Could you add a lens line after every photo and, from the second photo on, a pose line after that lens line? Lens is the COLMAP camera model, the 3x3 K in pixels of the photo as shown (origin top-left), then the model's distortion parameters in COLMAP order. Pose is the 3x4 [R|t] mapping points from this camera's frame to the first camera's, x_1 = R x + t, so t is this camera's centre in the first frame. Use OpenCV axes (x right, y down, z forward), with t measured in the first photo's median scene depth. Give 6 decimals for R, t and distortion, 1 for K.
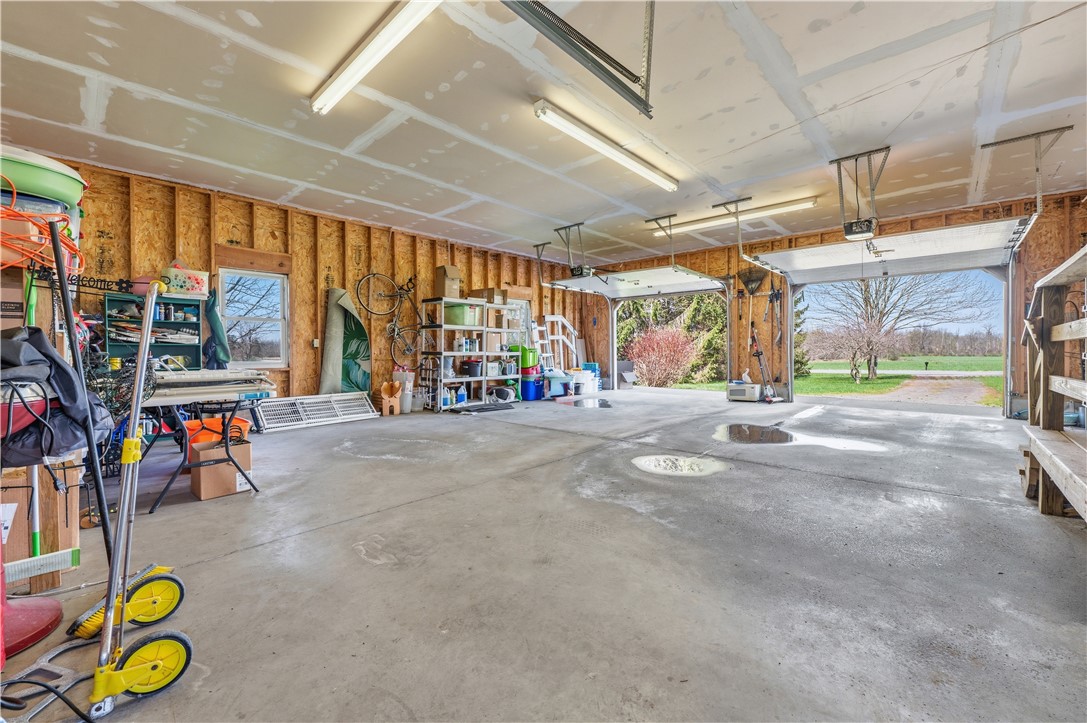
lens RADIAL K [[433.2, 0, 545.1], [0, 433.2, 348.6], [0, 0, 1]] dist [-0.009313, -0.000235]
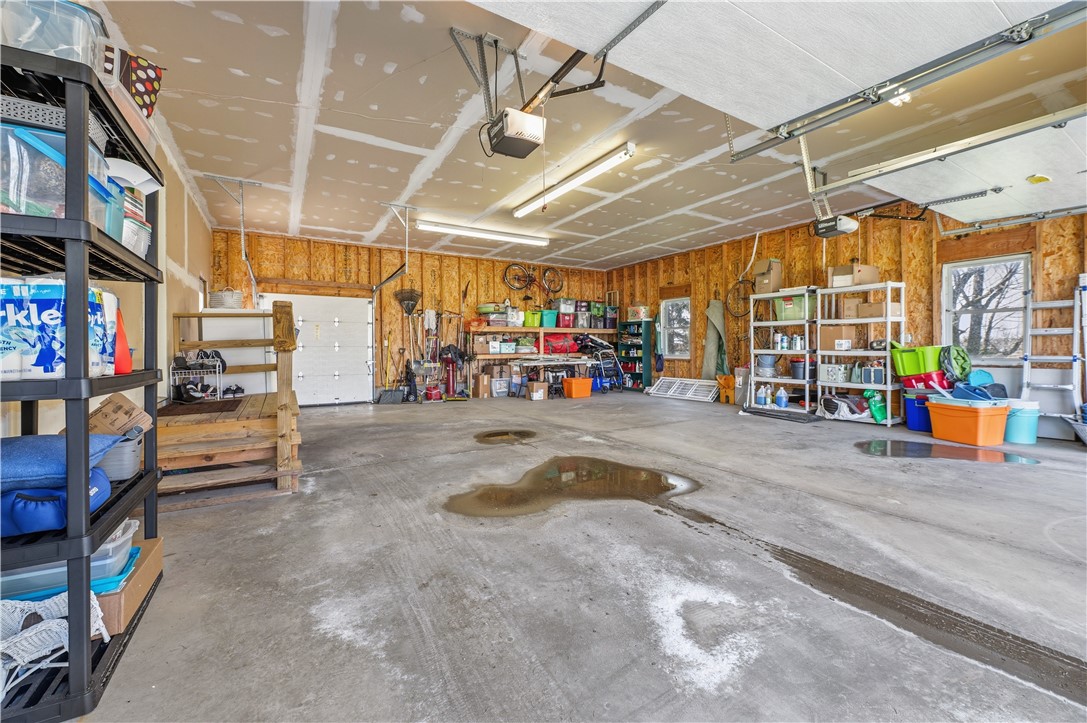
lens RADIAL K [[433.2, 0, 545.1], [0, 433.2, 348.6], [0, 0, 1]] dist [-0.009313, -0.000235]
pose [[-0.270279, 0.005796, -0.962765, 0.829316], [0.003605, 0.999981, 0.005008, -0.001627], [0.962775, -0.002118, -0.270295, 0.787553]]
